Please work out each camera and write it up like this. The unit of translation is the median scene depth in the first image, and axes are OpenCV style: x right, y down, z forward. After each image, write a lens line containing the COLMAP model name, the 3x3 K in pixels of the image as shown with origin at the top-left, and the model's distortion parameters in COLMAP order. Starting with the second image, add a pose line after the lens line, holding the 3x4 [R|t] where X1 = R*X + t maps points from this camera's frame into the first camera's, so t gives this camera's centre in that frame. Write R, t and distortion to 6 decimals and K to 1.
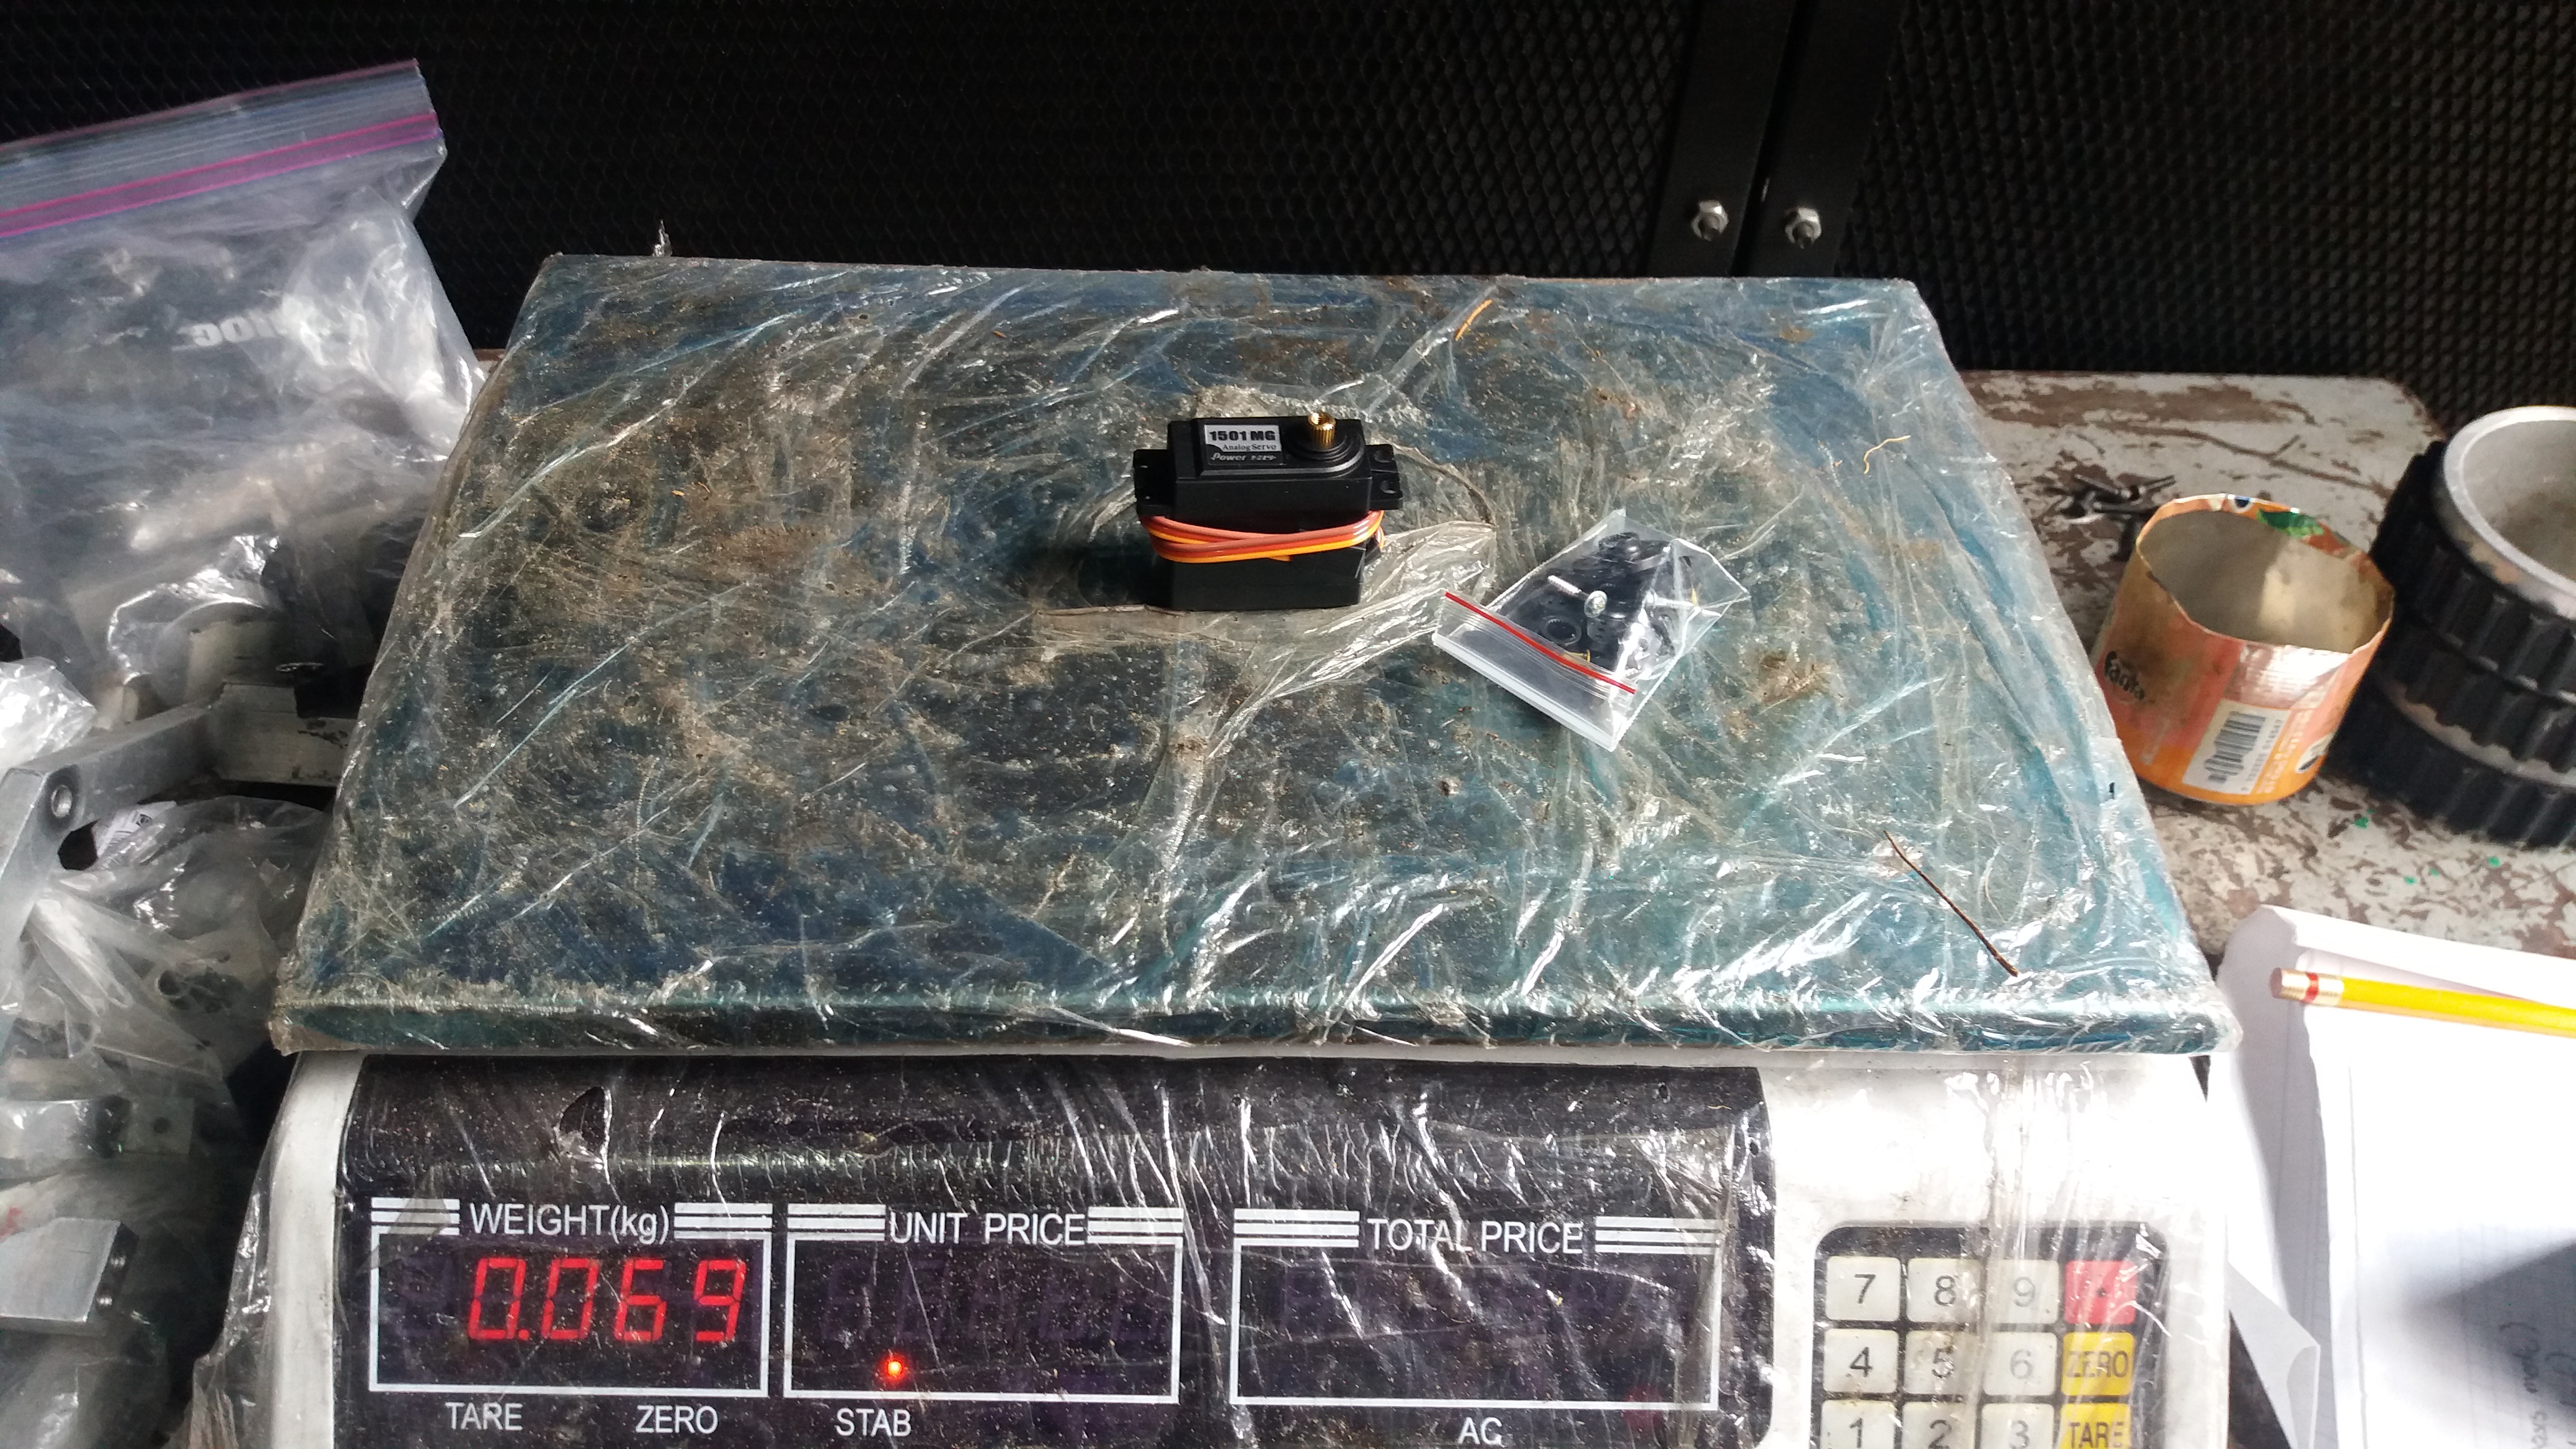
lens RADIAL K [[2402.7, 0, 1197.6], [0, 2402.7, 666.7], [0, 0, 1]] dist [0.041858, -0.140793]
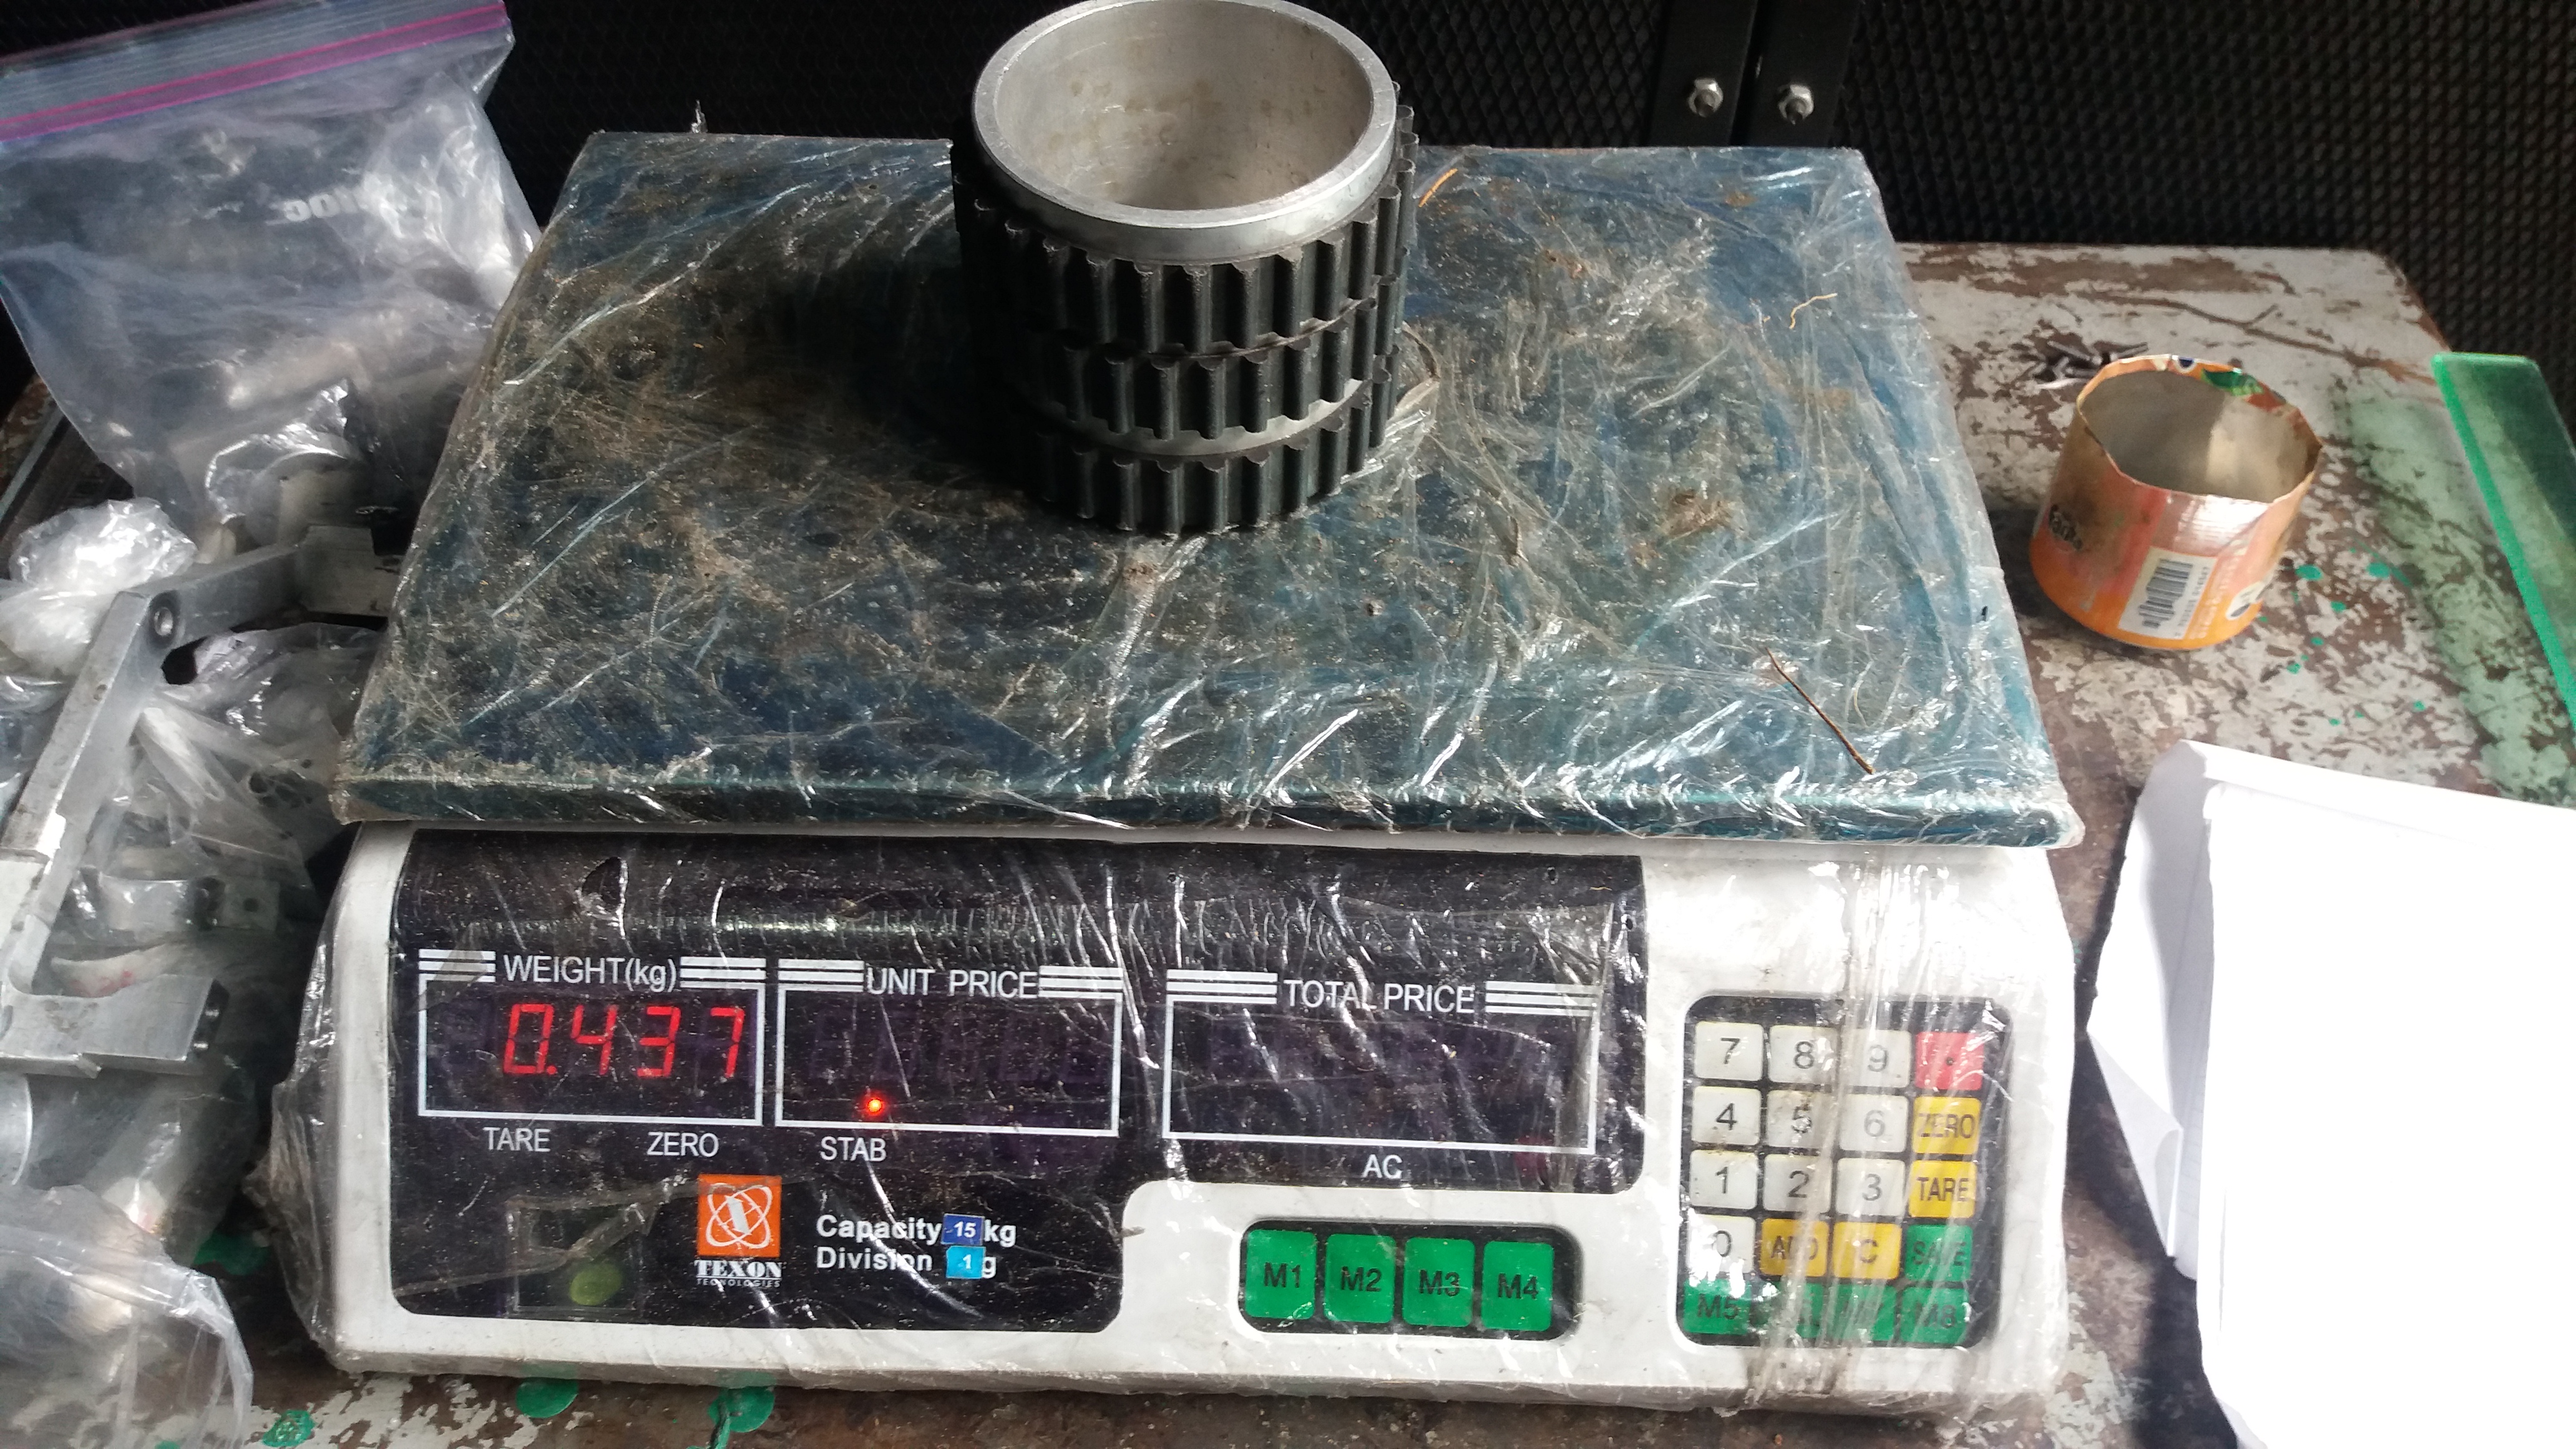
lens RADIAL K [[2463.8, 0, 1234.8], [0, 2463.8, 746.4], [0, 0, 1]] dist [0.134155, -0.422611]
pose [[0.998192, 0.008330, -0.059528, 0.114603], [-0.004839, 0.998273, 0.058547, 0.050099], [0.059913, -0.058153, 0.996508, -0.156986]]
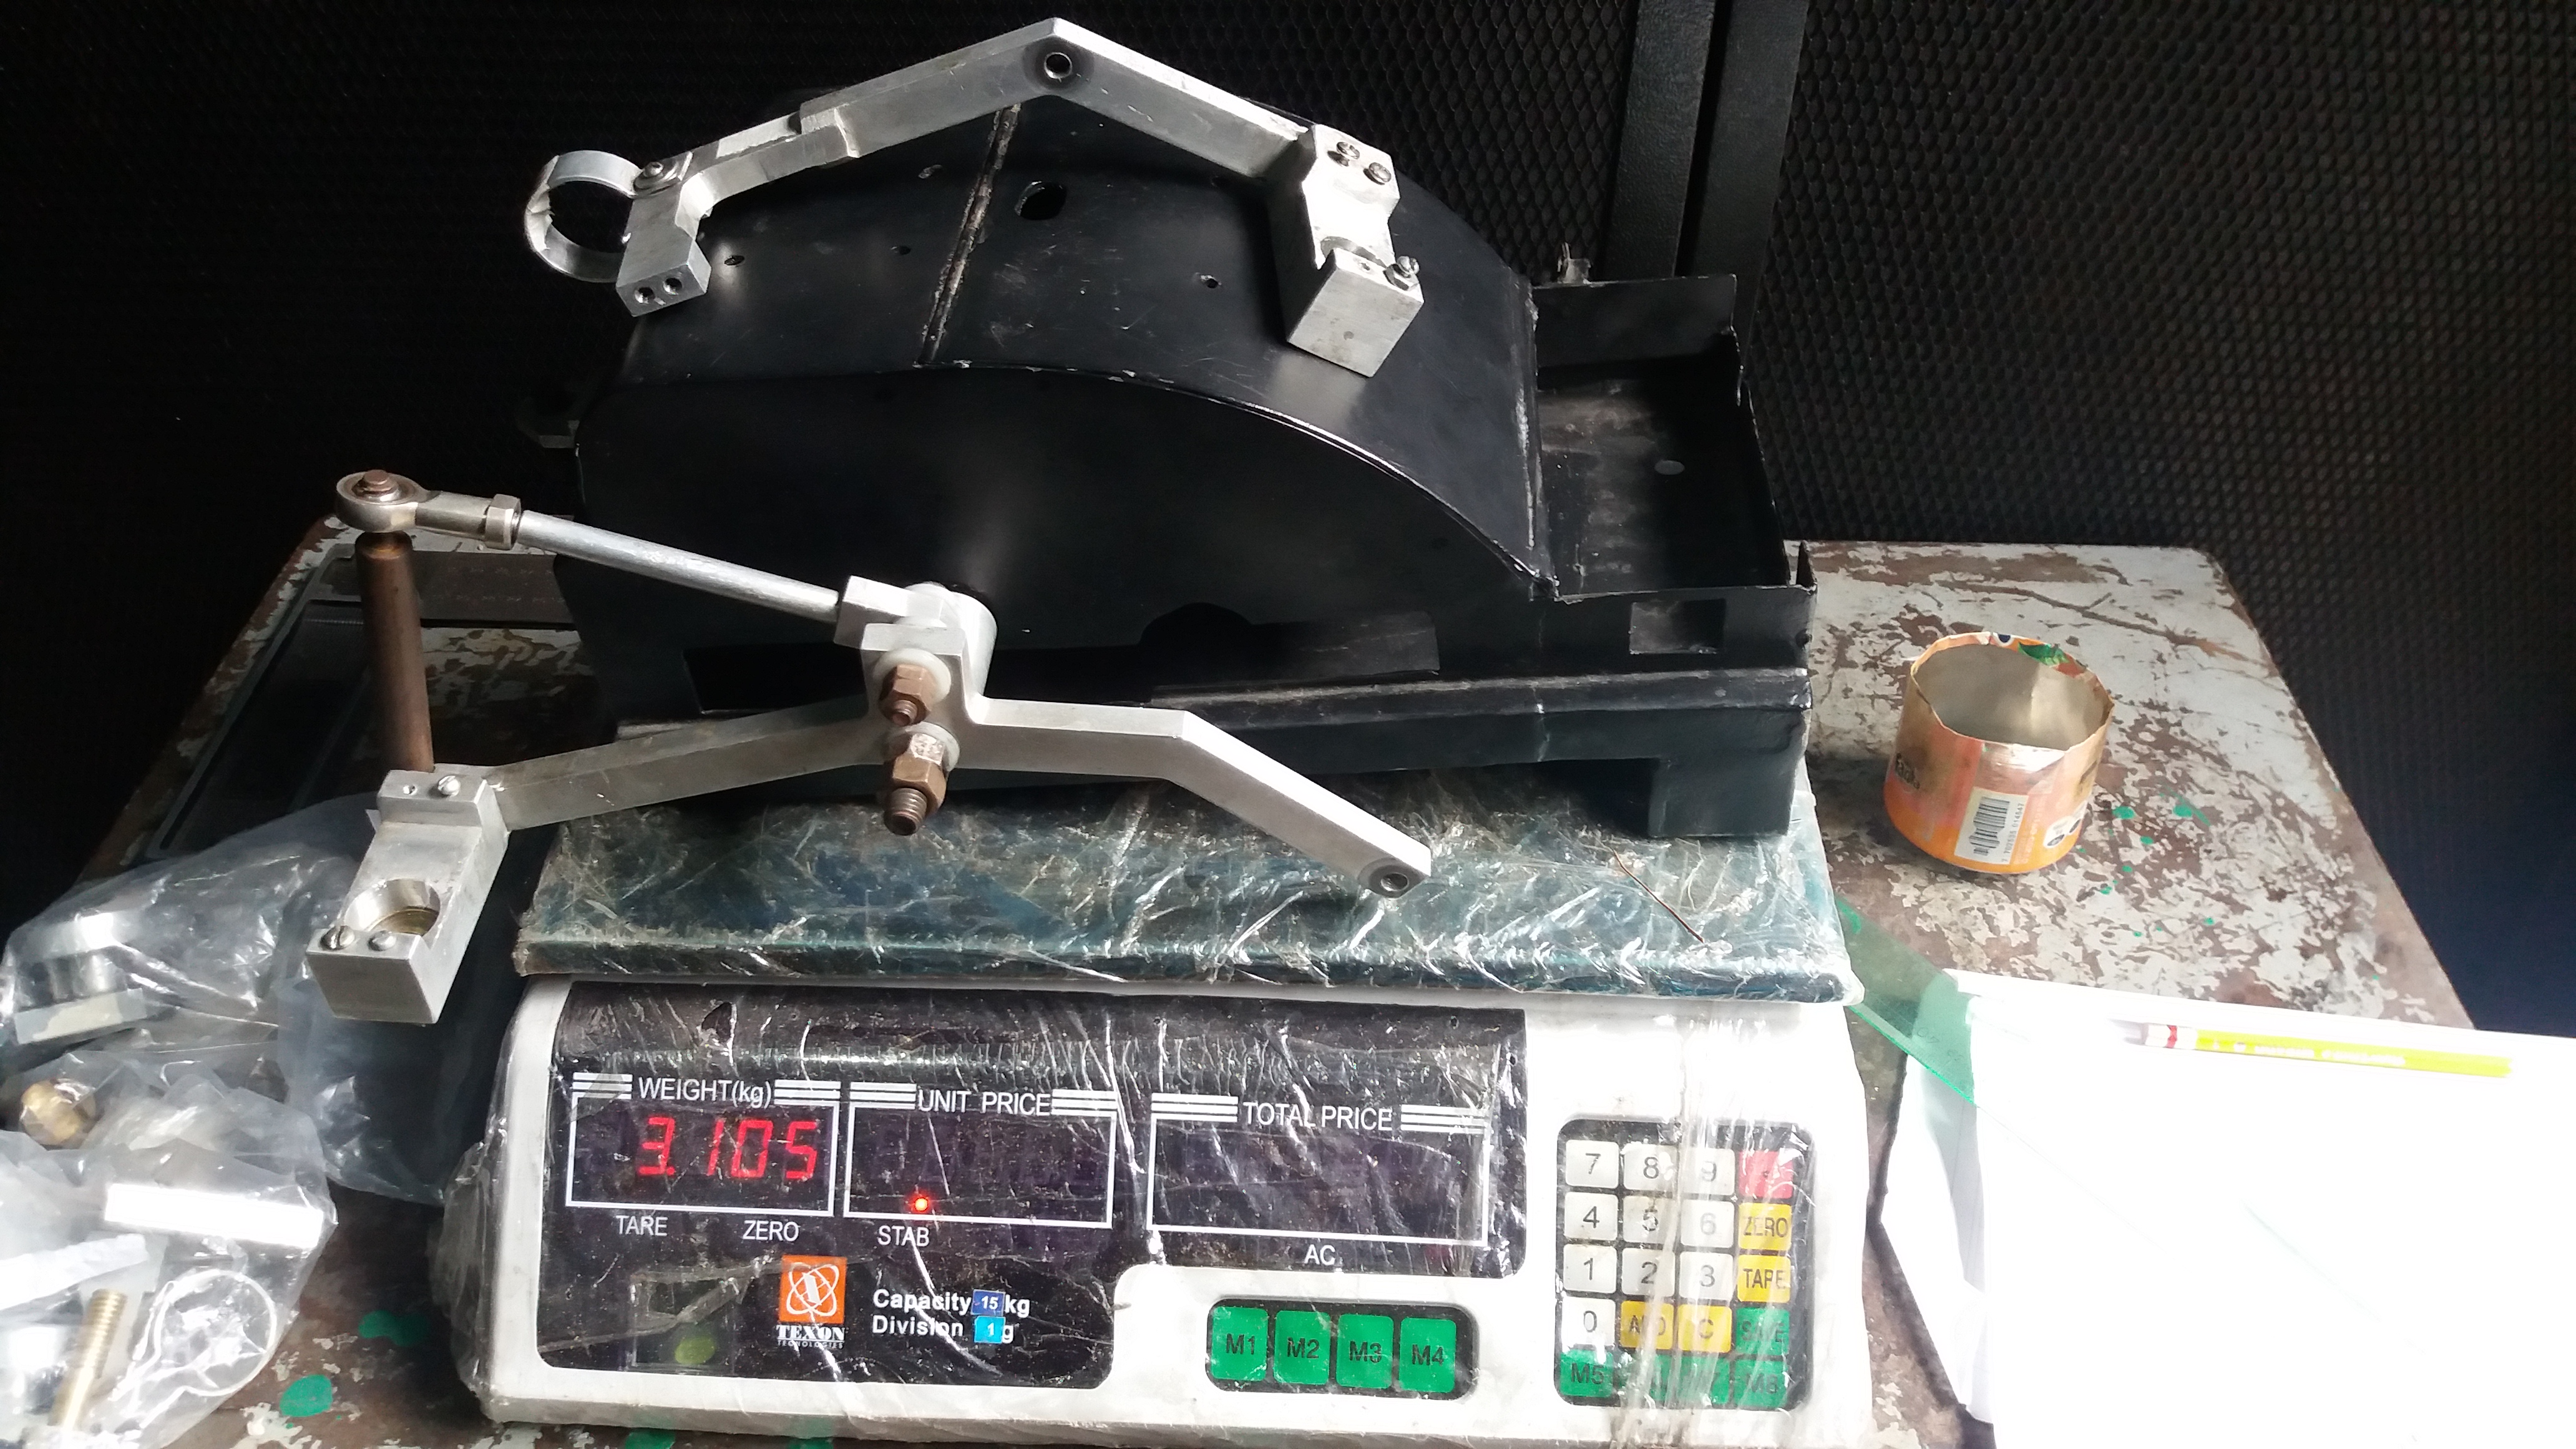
lens RADIAL K [[2818.0, 0, 1238.9], [0, 2818.0, 620.1], [0, 0, 1]] dist [0.168608, -0.688423]
pose [[0.996139, 0.004467, -0.087675, 0.214726], [-0.013958, 0.994060, -0.107938, 0.122629], [0.086672, 0.108745, 0.990284, -0.721971]]
